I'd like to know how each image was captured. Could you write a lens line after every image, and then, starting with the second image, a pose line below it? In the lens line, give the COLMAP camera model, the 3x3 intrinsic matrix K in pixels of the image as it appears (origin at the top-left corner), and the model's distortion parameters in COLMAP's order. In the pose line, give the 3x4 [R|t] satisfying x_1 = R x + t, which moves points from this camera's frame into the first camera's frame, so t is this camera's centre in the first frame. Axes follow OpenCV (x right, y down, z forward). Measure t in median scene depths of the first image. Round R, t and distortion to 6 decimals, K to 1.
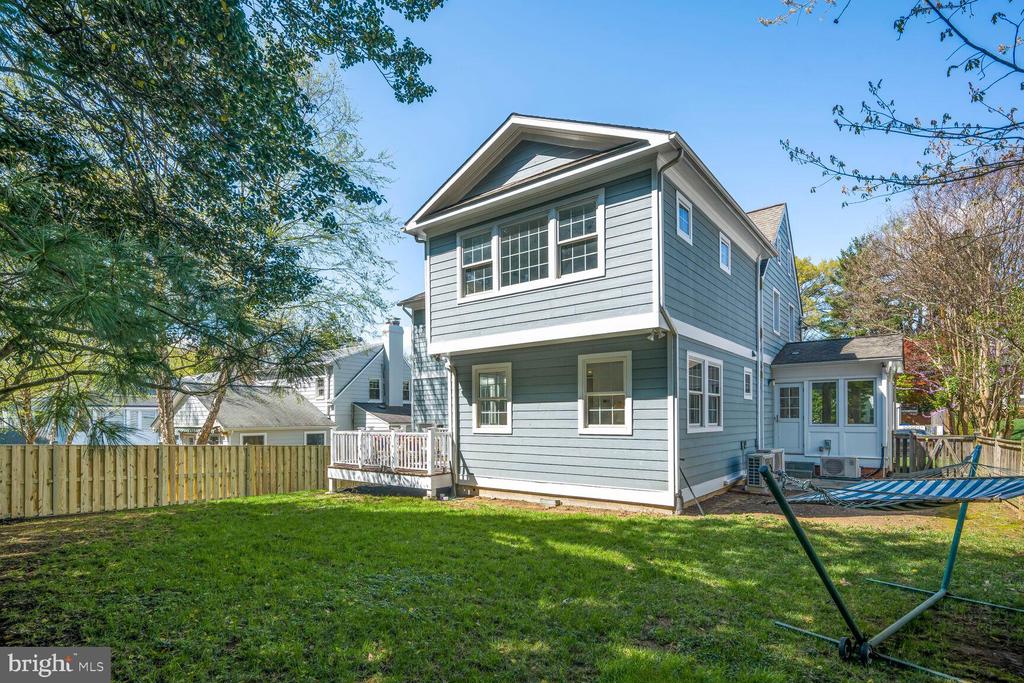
lens RADIAL K [[525.0, 0, 511.5], [0, 525.0, 426.3], [0, 0, 1]] dist [0.003398, 0.000278]
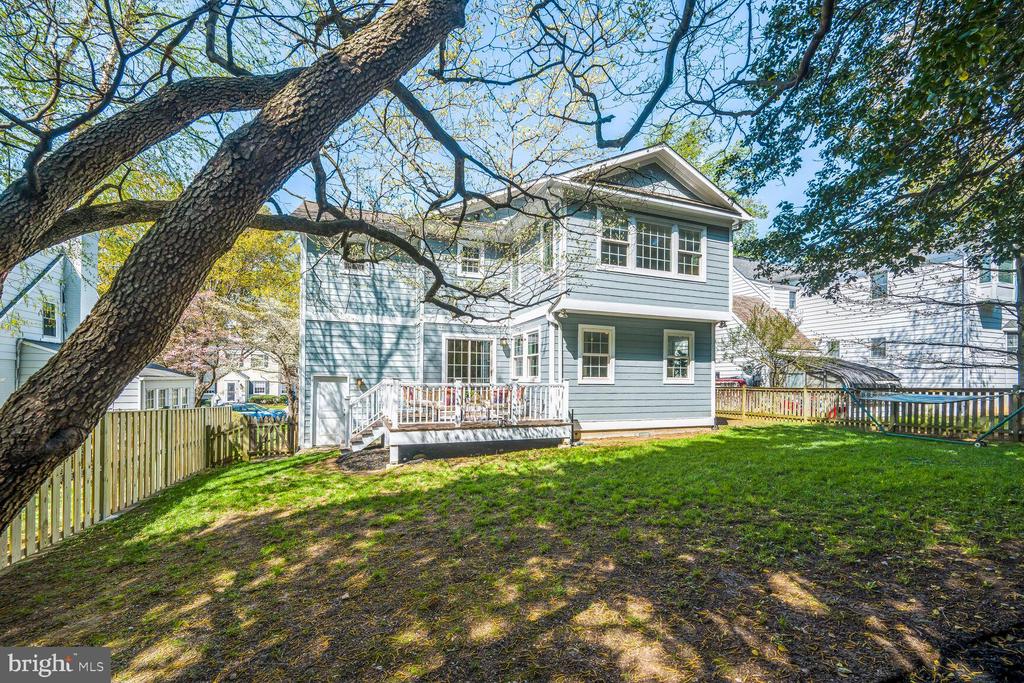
lens RADIAL K [[400.7, 0, 510.9], [0, 400.7, 376.6], [0, 0, 1]] dist [-0.000863, -0.000065]
pose [[0.531186, 0.009776, 0.847199, -0.950311], [-0.007792, 0.999948, -0.006653, 0.005179], [-0.847220, -0.003068, 0.531234, 0.712798]]
